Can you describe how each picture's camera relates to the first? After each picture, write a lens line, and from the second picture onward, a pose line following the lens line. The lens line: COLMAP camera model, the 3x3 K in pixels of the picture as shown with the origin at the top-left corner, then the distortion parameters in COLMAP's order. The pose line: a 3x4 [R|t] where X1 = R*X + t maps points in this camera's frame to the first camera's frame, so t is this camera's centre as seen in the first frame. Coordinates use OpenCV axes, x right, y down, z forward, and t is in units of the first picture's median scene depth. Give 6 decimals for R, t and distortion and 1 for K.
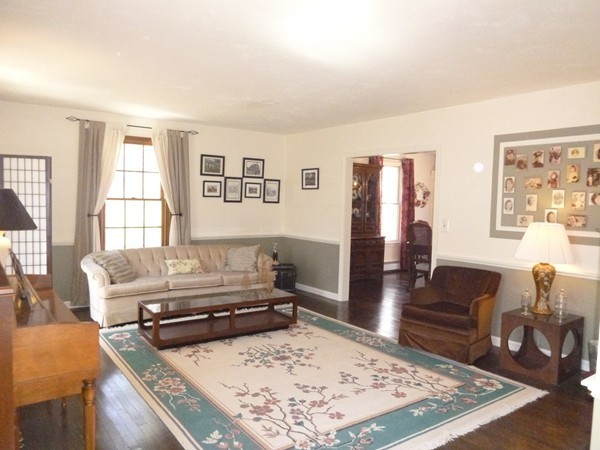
lens RADIAL K [[447.2, 0, 289.2], [0, 447.2, 215.9], [0, 0, 1]] dist [-0.037956, 0.006409]
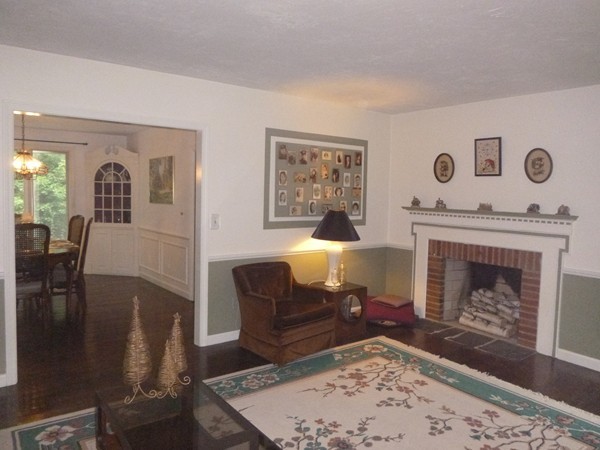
lens RADIAL K [[447.2, 0, 303.9], [0, 447.2, 213.7], [0, 0, 1]] dist [-0.037956, 0.006409]
pose [[-0.028319, -0.073097, 0.996923, -0.670937], [0.011437, 0.997234, 0.073444, -0.072240], [-0.999534, 0.013481, -0.027405, 1.125247]]
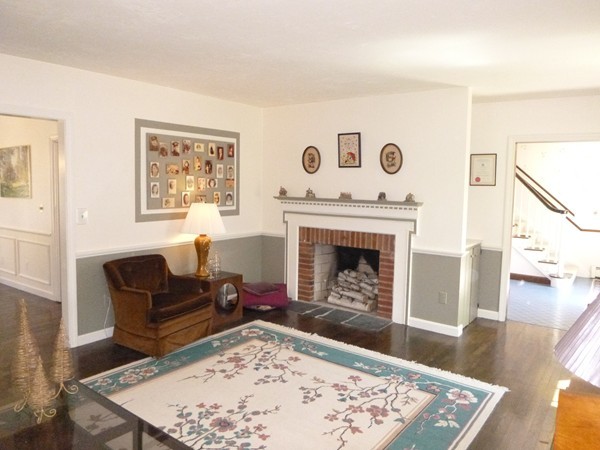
lens RADIAL K [[447.2, 0, 303.6], [0, 447.2, 212.9], [0, 0, 1]] dist [-0.037956, 0.006409]
pose [[-0.304088, -0.092096, 0.948182, -0.715358], [0.012059, 0.994864, 0.100497, -0.080905], [-0.952568, 0.041994, -0.301416, 1.131900]]
